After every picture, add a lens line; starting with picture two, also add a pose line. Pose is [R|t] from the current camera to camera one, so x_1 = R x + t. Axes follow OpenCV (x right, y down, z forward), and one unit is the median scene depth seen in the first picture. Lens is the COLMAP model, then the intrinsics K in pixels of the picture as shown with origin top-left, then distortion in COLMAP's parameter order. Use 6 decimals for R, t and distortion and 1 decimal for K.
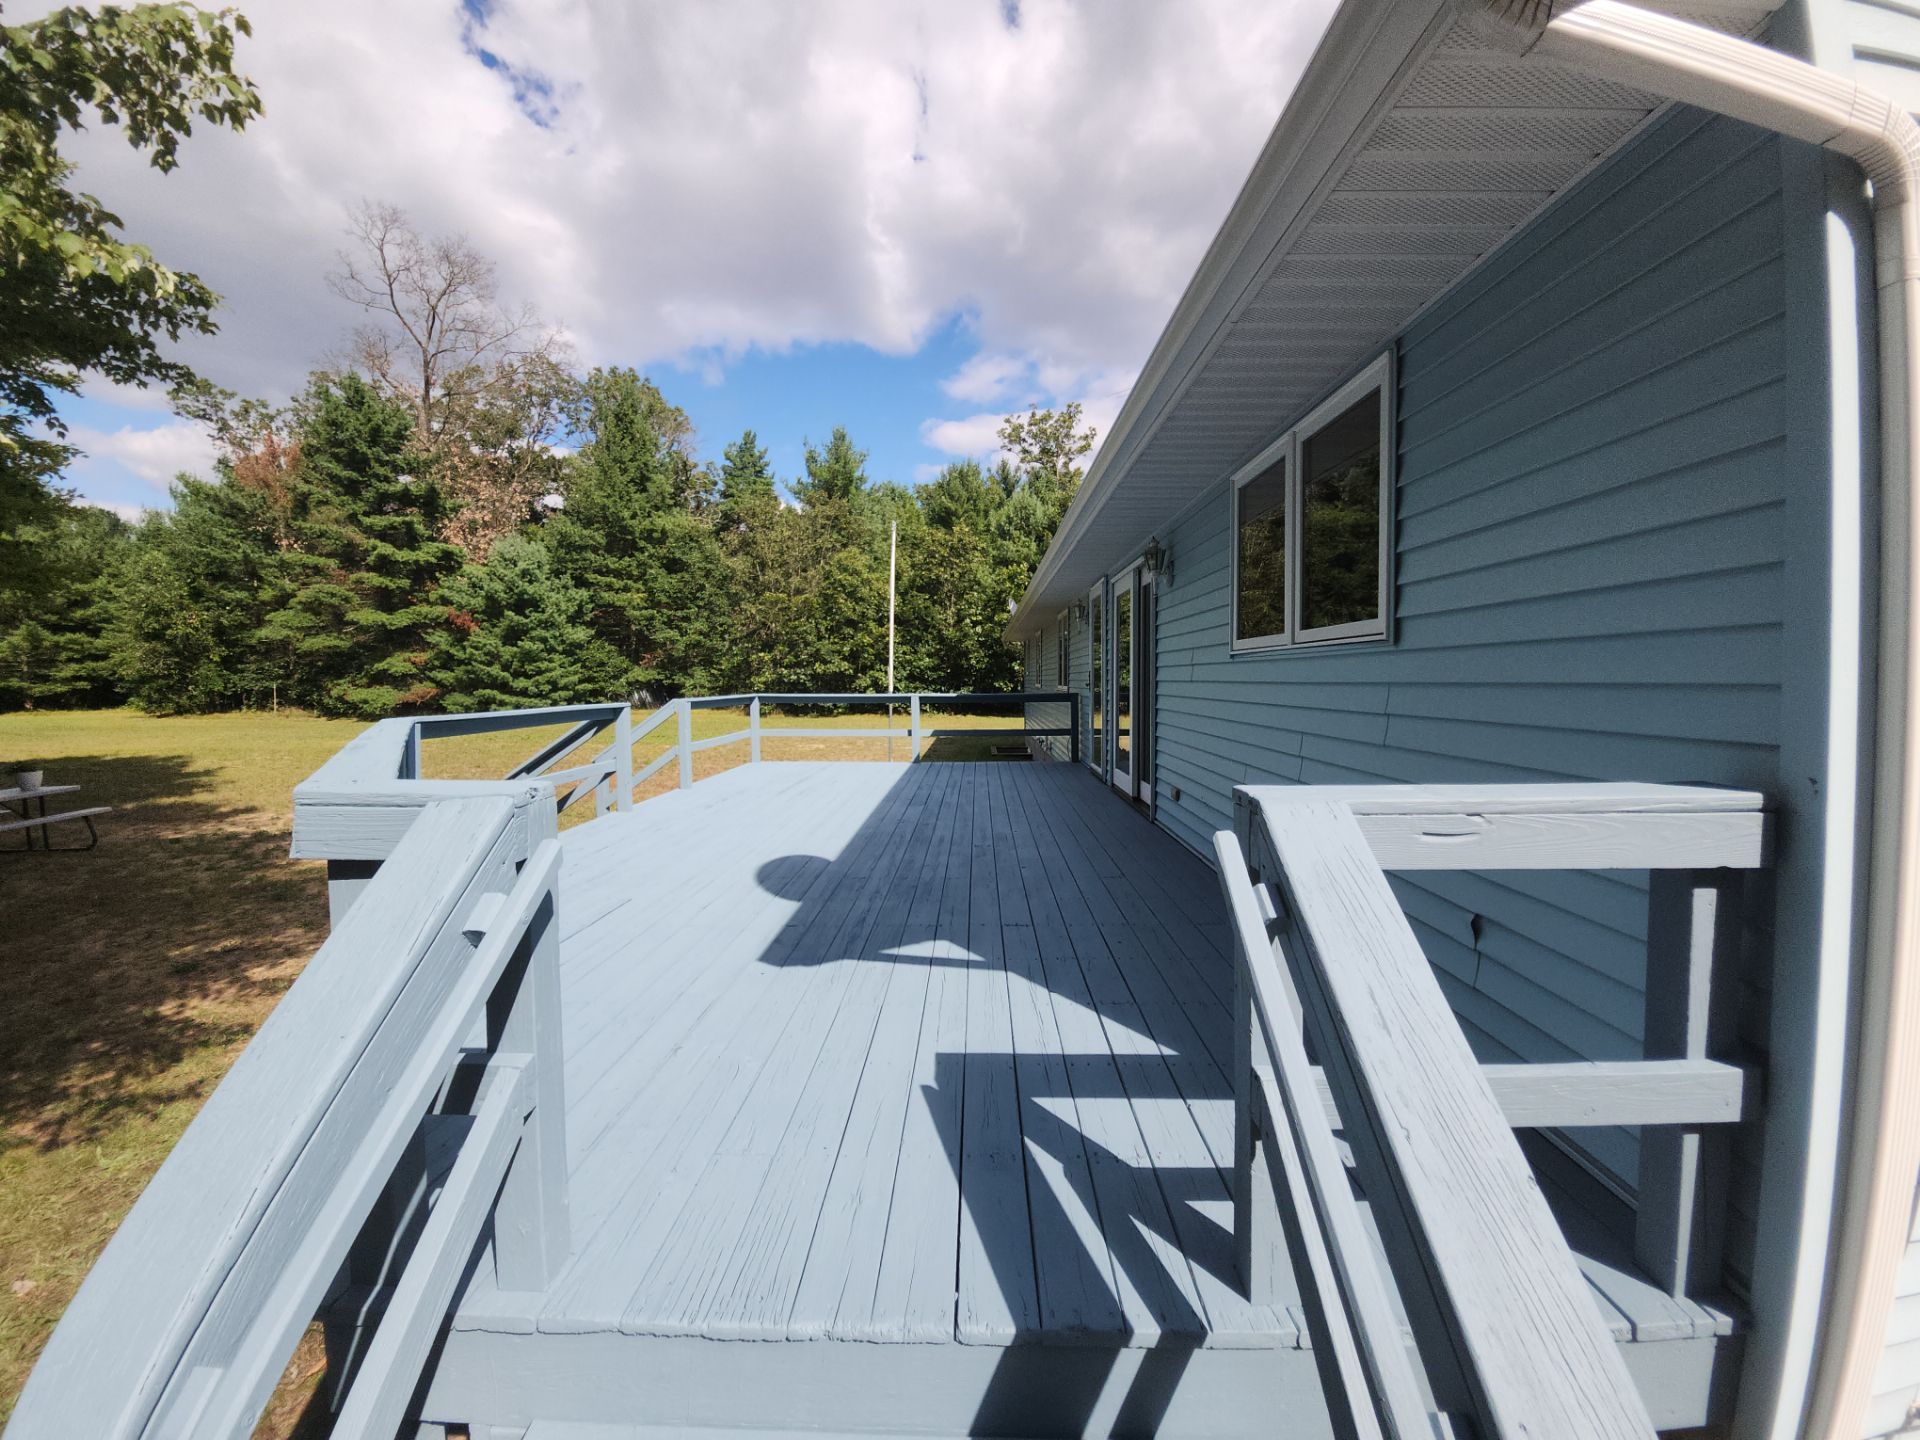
lens RADIAL K [[774.4, 0, 957.3], [0, 774.4, 708.6], [0, 0, 1]] dist [0.011071, -0.016549]
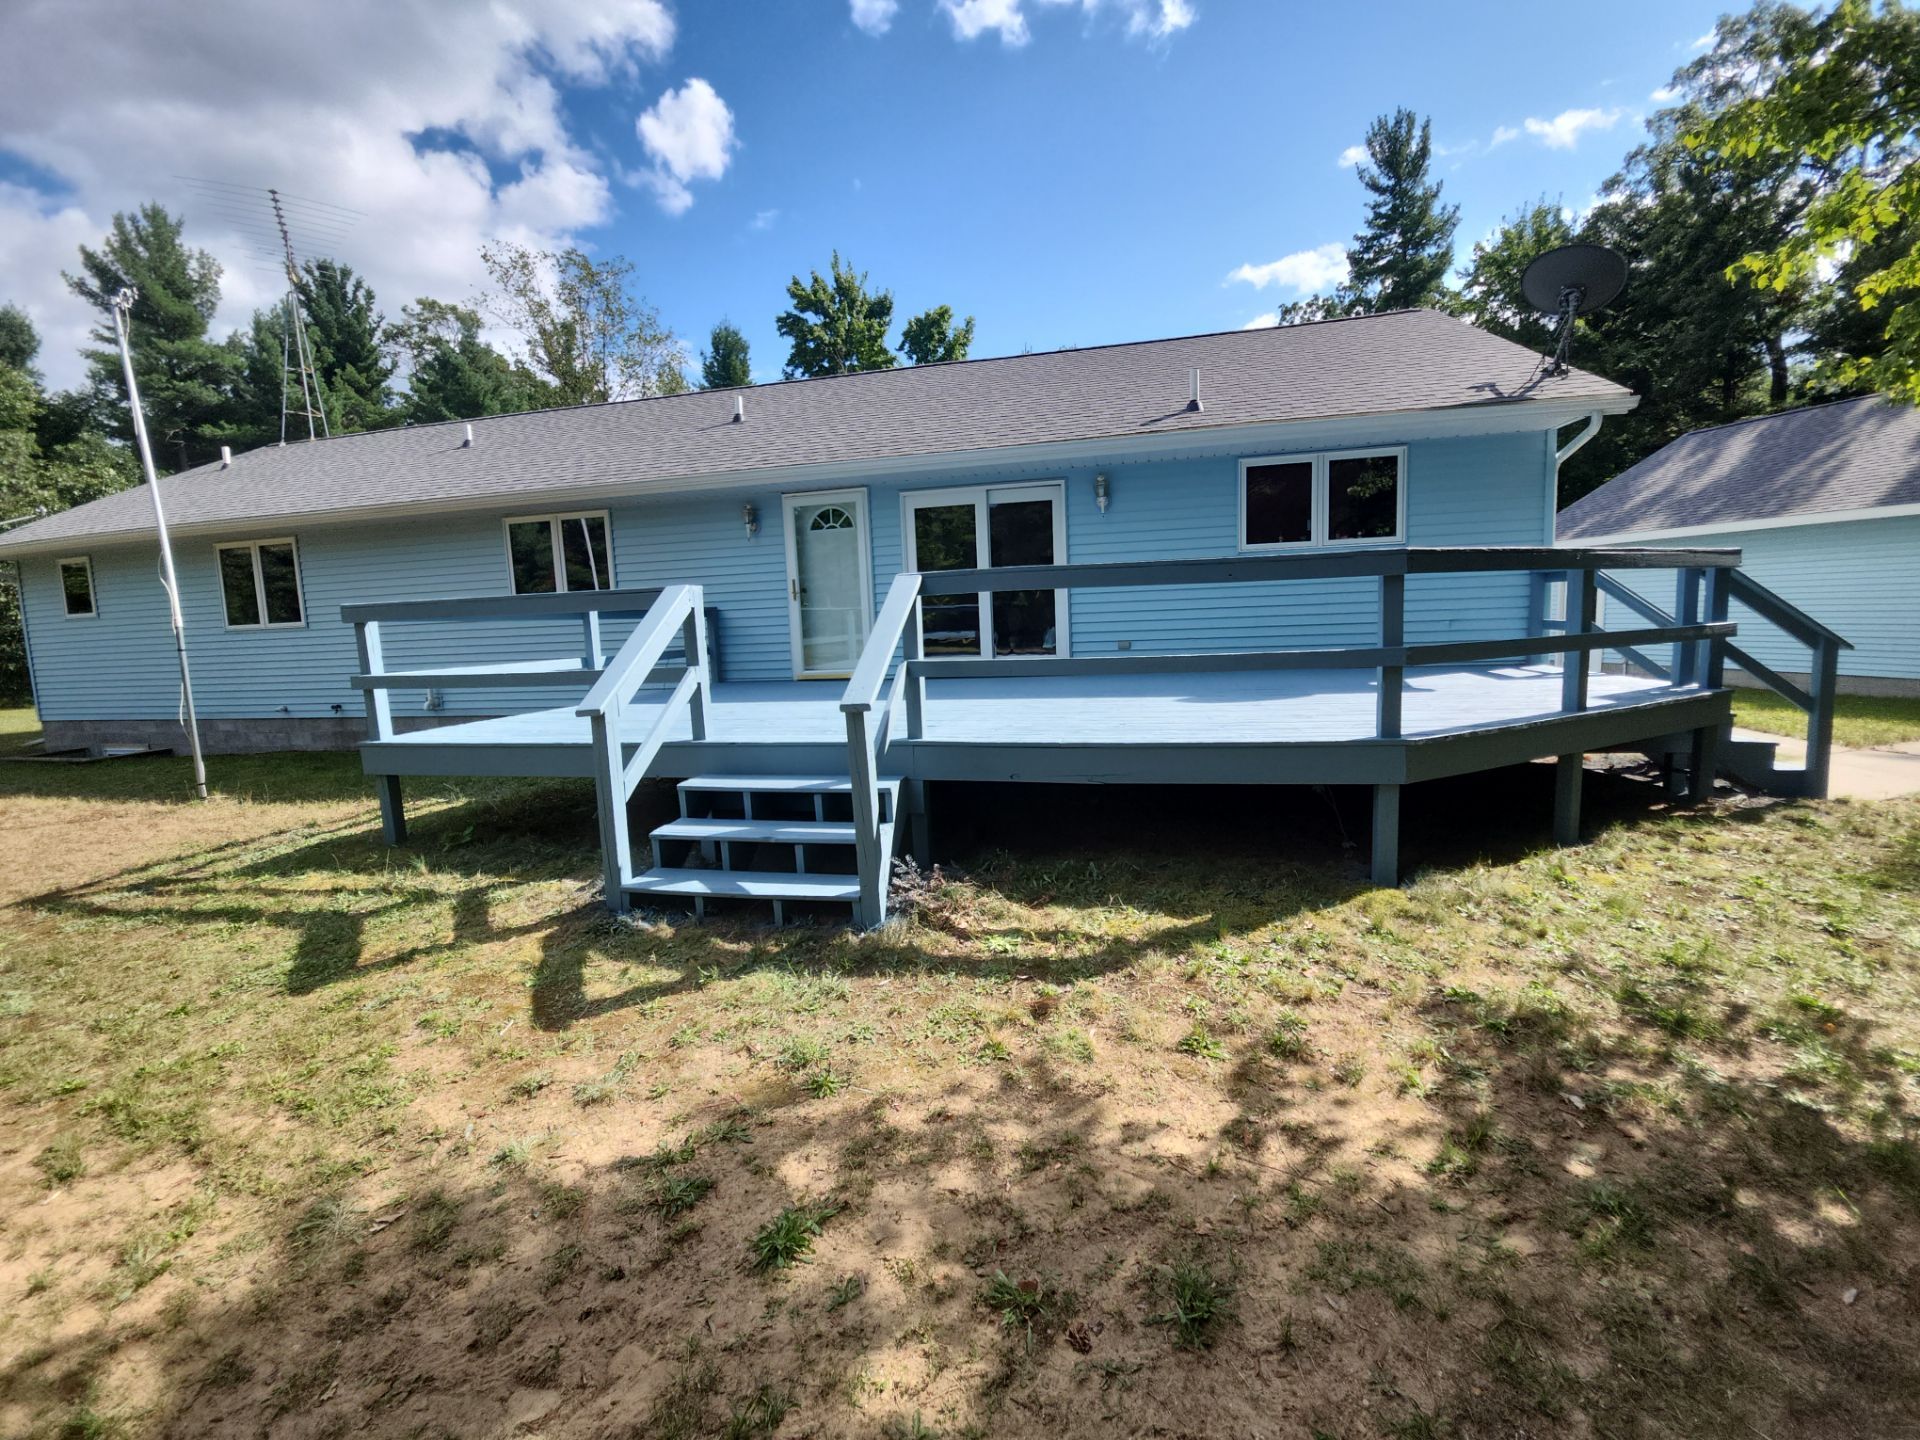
lens RADIAL K [[774.4, 0, 957.3], [0, 774.4, 708.6], [0, 0, 1]] dist [0.011071, -0.016549]
pose [[0.183007, -0.128381, 0.974693, -1.454962], [0.073031, 0.990473, 0.116747, 0.040925], [-0.980395, 0.049817, 0.190639, 1.126699]]
